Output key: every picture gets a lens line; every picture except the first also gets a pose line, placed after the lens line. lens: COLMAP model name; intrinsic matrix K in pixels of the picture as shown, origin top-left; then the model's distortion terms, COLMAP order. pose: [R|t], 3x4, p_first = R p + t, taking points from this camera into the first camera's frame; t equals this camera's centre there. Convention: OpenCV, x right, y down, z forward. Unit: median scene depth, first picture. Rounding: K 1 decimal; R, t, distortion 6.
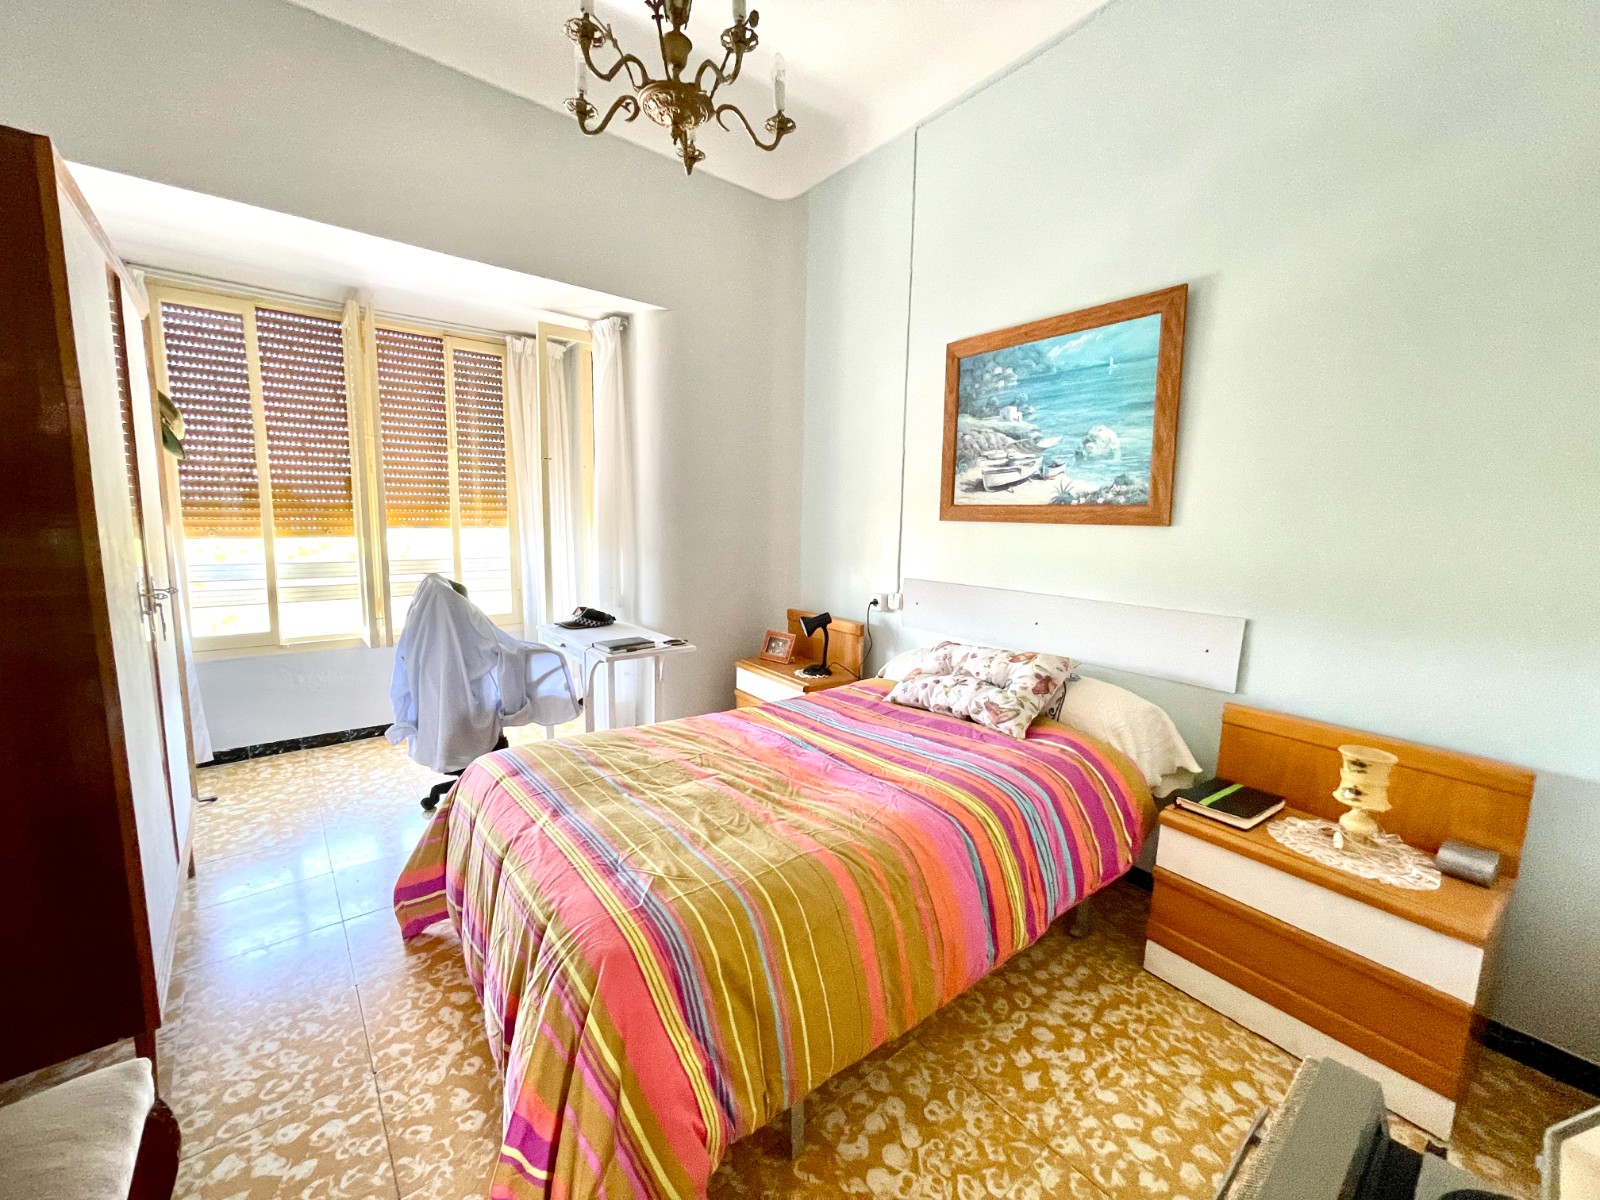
lens RADIAL K [[649.5, 0, 794.6], [0, 649.5, 595.5], [0, 0, 1]] dist [-0.005492, 0.002483]
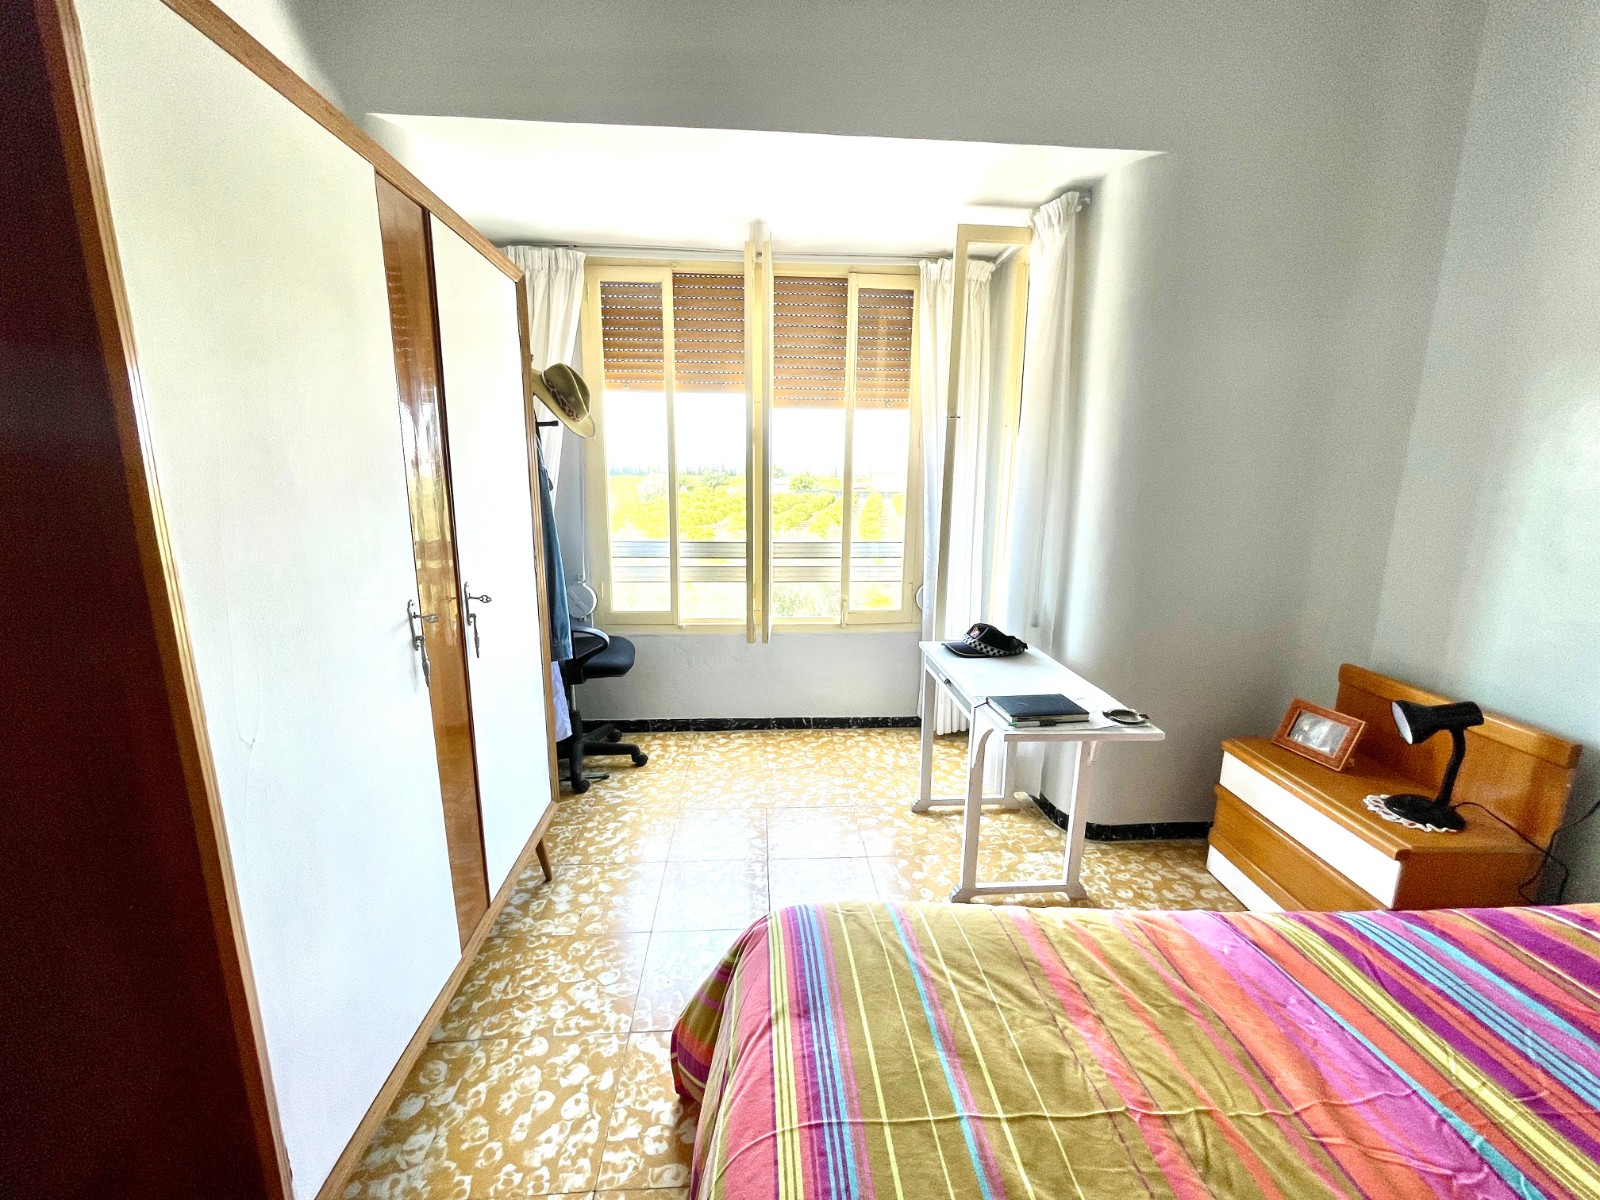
lens RADIAL K [[649.5, 0, 786.2], [0, 649.5, 601.1], [0, 0, 1]] dist [-0.005492, 0.002483]
pose [[0.805035, 0.103240, -0.584175, -0.147112], [-0.065985, 0.994213, 0.084773, -0.094596], [0.589546, -0.029699, 0.807188, 0.511198]]
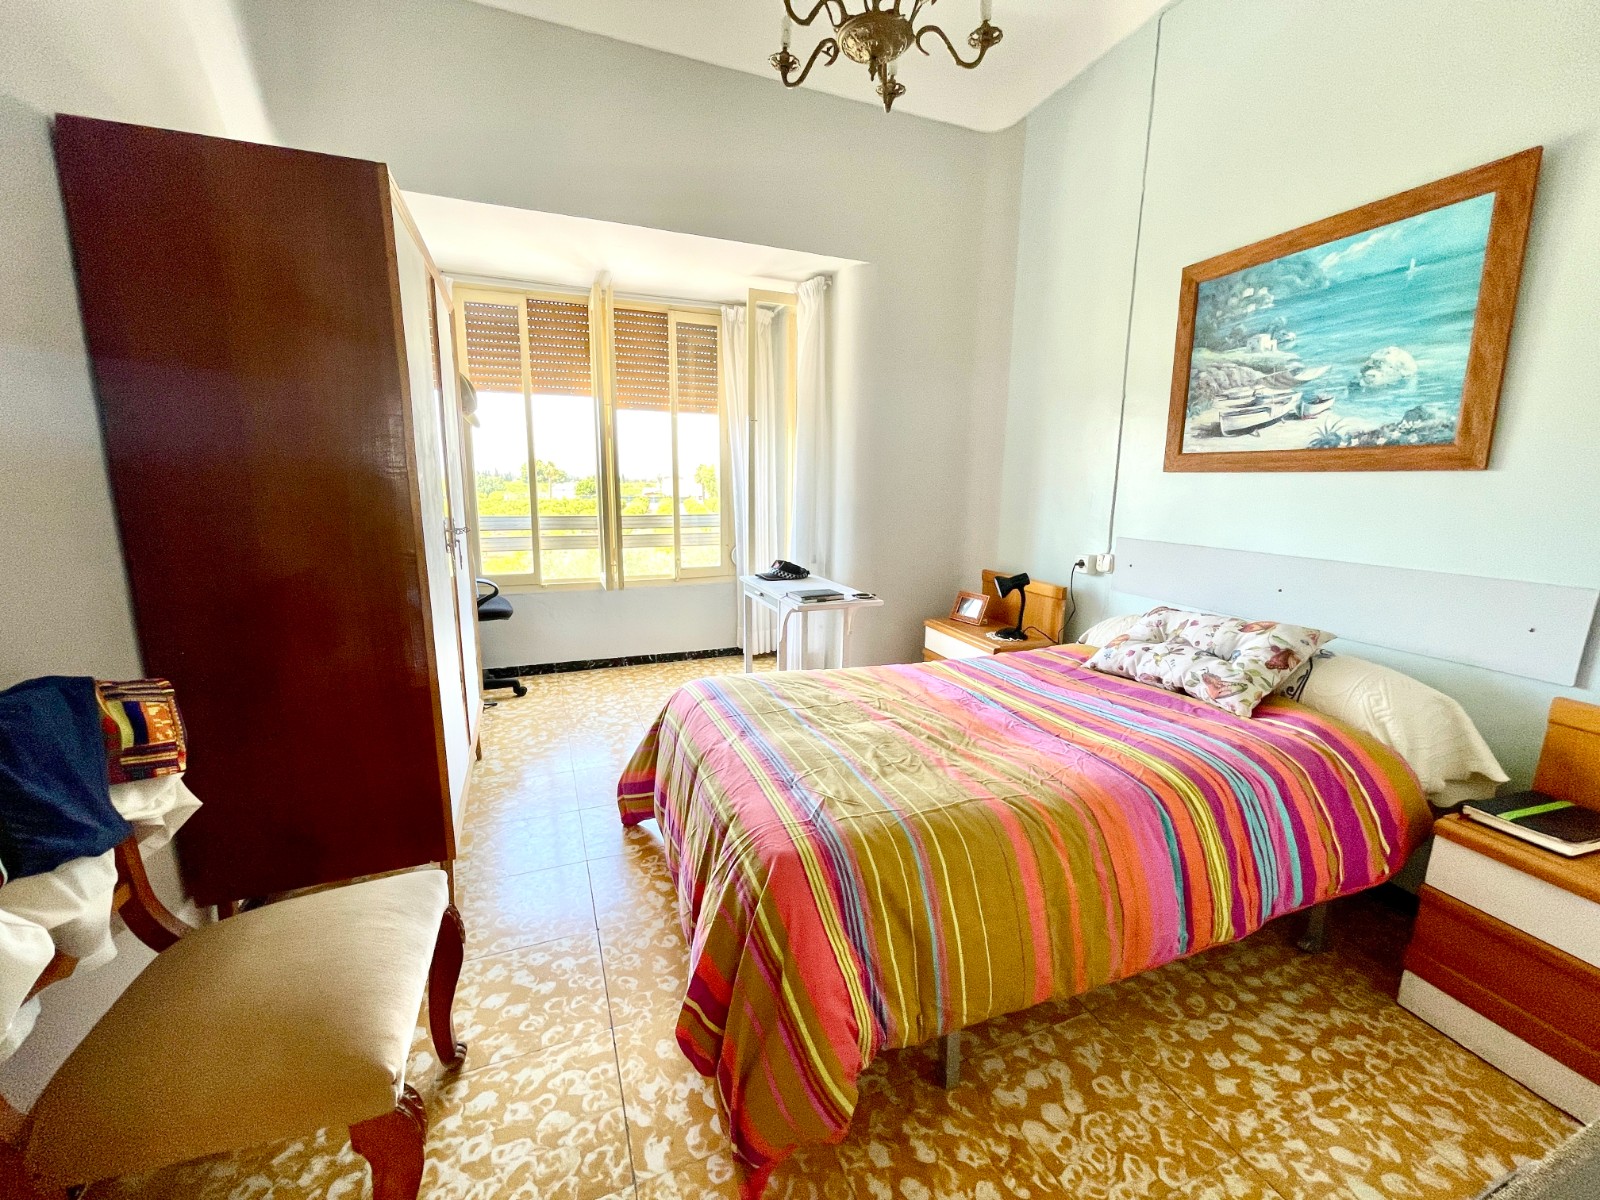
lens RADIAL K [[649.5, 0, 791.6], [0, 649.5, 595.8], [0, 0, 1]] dist [-0.005492, 0.002483]
pose [[0.951803, 0.045513, -0.303315, 0.025332], [-0.030522, 0.998075, 0.053984, 0.030660], [0.305188, -0.042125, 0.951360, -0.009375]]
